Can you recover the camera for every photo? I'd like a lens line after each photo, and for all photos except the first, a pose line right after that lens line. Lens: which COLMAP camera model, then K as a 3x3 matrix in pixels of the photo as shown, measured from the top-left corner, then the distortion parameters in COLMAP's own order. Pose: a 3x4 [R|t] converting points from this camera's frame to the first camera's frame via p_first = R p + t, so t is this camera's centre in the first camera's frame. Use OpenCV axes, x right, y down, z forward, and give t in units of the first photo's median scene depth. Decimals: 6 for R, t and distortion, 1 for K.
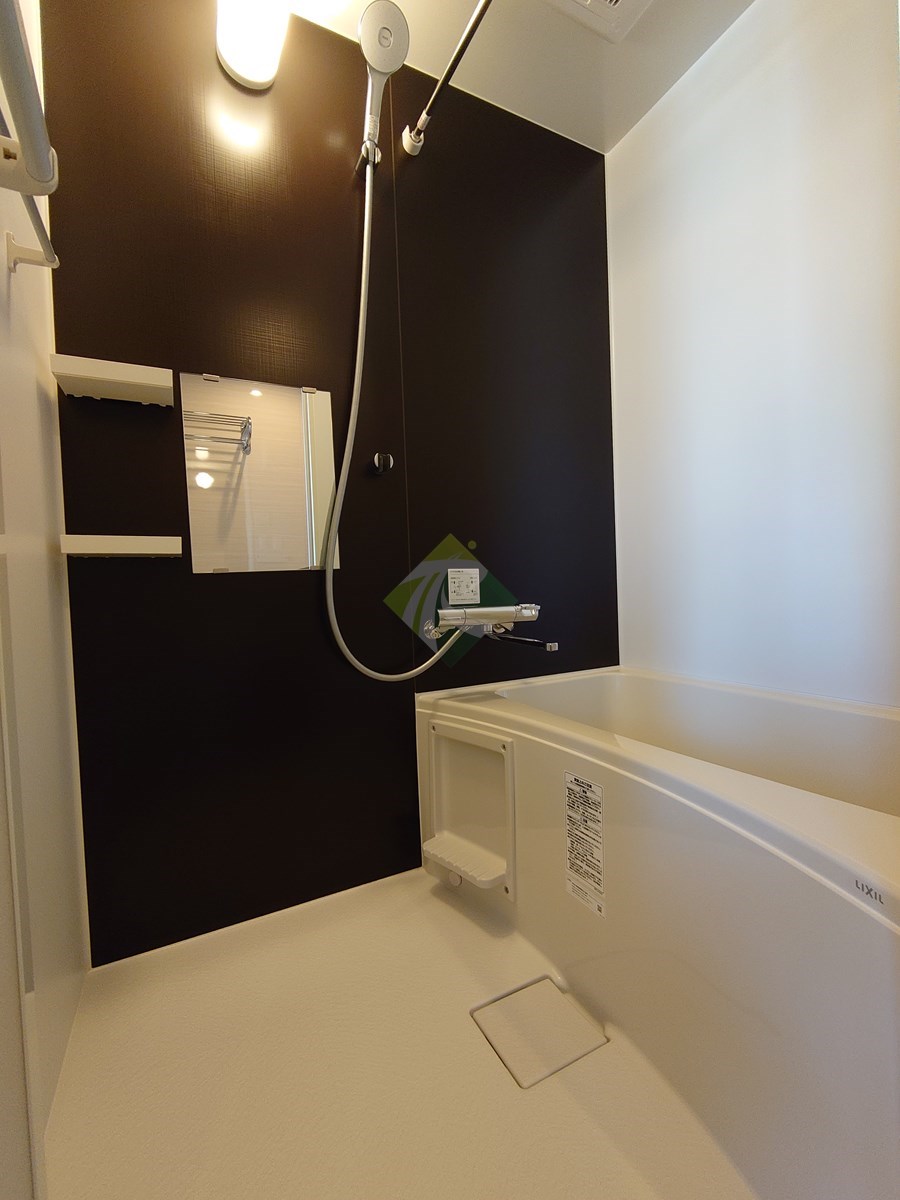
lens RADIAL K [[516.0, 0, 442.5], [0, 516.0, 602.5], [0, 0, 1]] dist [-0.000152, -0.000007]
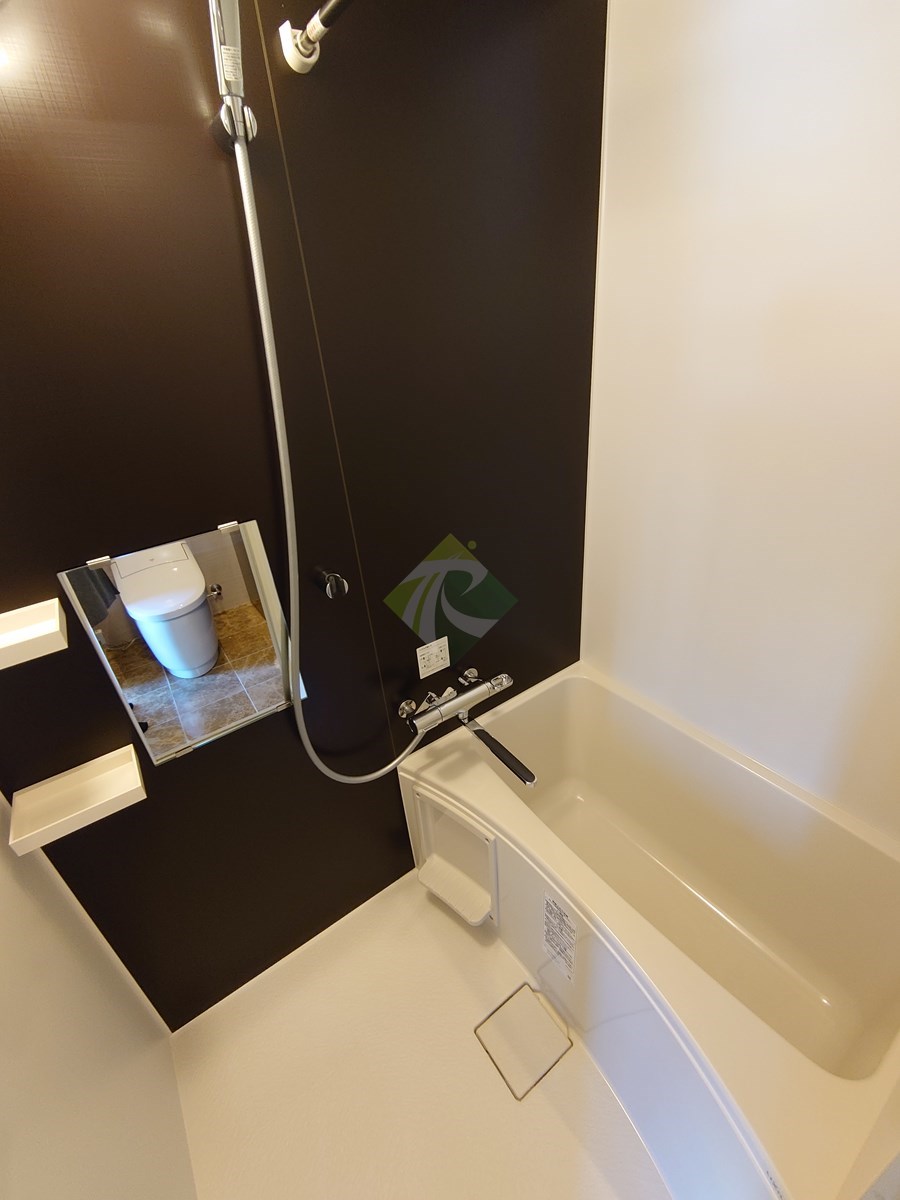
lens RADIAL K [[516.0, 0, 442.5], [0, 516.0, 602.5], [0, 0, 1]] dist [-0.000152, -0.000007]
pose [[0.989382, -0.110915, 0.093917, -0.026301], [0.057931, 0.893619, 0.445072, -0.680043], [-0.133291, -0.434905, 0.890556, 0.224672]]
